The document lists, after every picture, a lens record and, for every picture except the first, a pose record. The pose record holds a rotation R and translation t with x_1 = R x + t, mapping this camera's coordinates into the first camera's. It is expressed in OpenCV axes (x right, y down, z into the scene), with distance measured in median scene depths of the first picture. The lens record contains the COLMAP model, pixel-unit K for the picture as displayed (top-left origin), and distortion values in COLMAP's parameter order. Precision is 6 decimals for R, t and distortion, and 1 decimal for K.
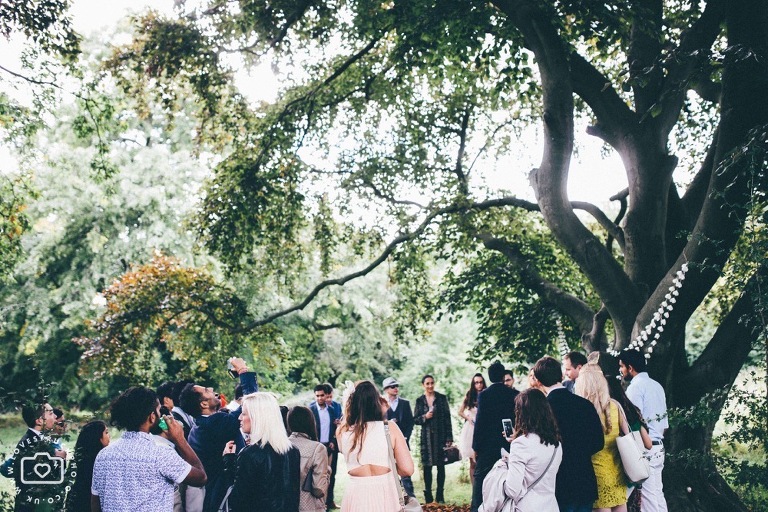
lens RADIAL K [[732.8, 0, 384.2], [0, 732.8, 235.9], [0, 0, 1]] dist [0.003531, -0.001244]
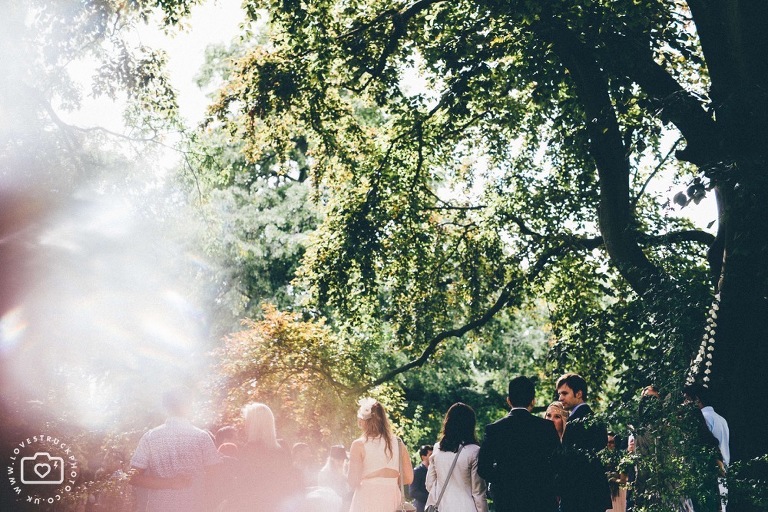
lens RADIAL K [[1069.2, 0, 384.0], [0, 1069.2, 256.0], [0, 0, 1]] dist [0.012448, 0.000762]
pose [[0.965320, -0.039587, -0.258049, 0.168158], [0.031090, 0.998834, -0.036928, 0.012192], [0.259210, 0.027624, 0.965426, -0.246482]]
